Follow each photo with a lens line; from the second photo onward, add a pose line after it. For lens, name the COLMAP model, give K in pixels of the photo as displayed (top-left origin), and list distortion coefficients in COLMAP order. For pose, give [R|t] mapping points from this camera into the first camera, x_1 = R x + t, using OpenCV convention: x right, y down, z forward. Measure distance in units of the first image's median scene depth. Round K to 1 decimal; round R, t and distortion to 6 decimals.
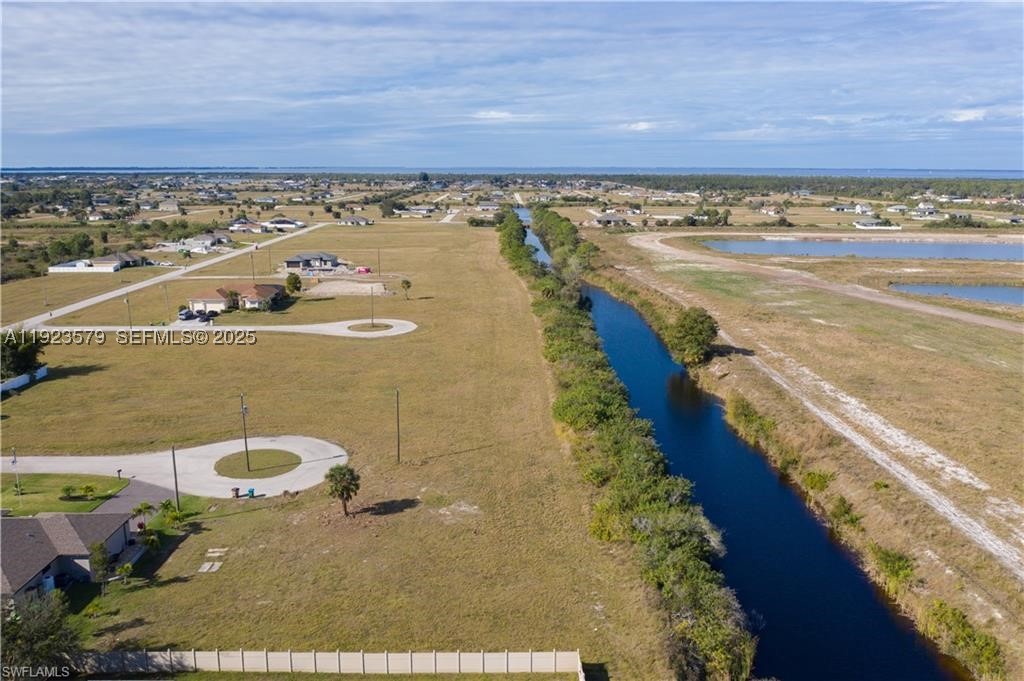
lens RADIAL K [[814.6, 0, 512.0], [0, 814.6, 340.5], [0, 0, 1]] dist [-0.017046, -0.004976]
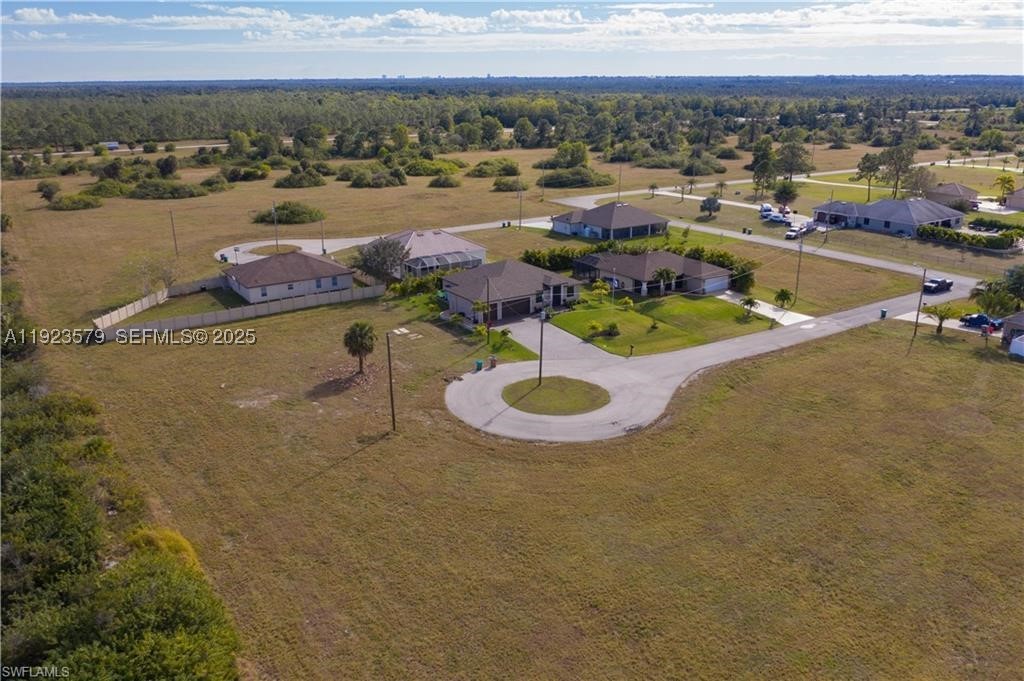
lens RADIAL K [[814.6, 0, 512.0], [0, 814.6, 340.5], [0, 0, 1]] dist [-0.017046, -0.004976]
pose [[-0.840500, 0.174776, -0.512848, 0.184178], [-0.103475, 0.877342, 0.468577, -0.378279], [0.531839, 0.446906, -0.719321, 2.121845]]
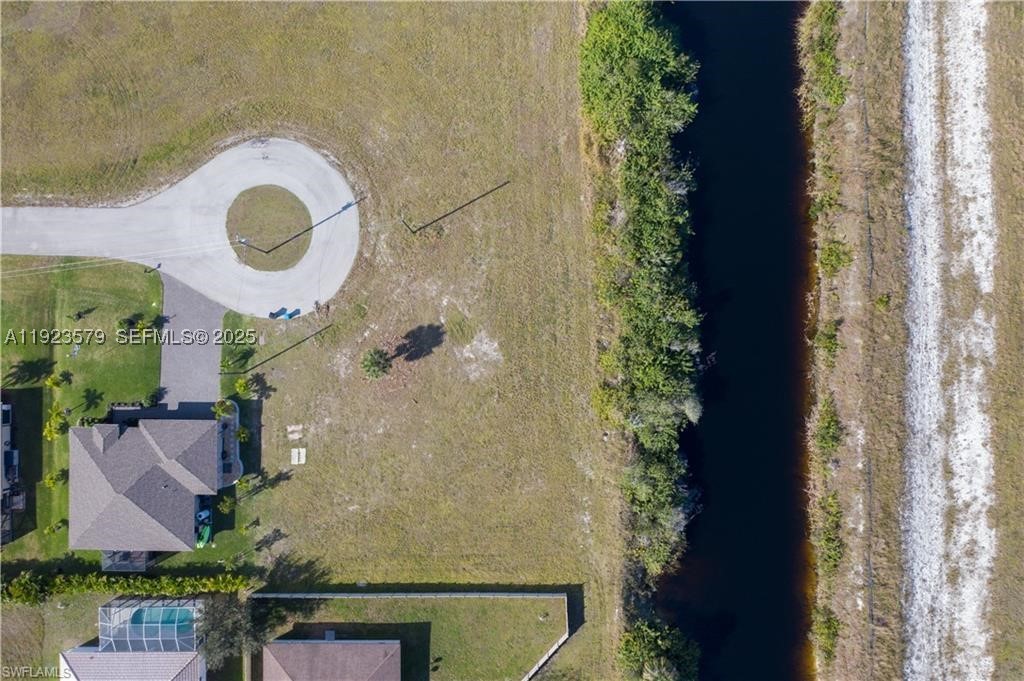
lens RADIAL K [[814.6, 0, 512.0], [0, 814.6, 340.5], [0, 0, 1]] dist [-0.017046, -0.004976]
pose [[0.999804, 0.008629, -0.017831, -0.002602], [0.015478, 0.221430, 0.975053, -1.056460], [0.012362, -0.975138, 0.221253, 0.903020]]
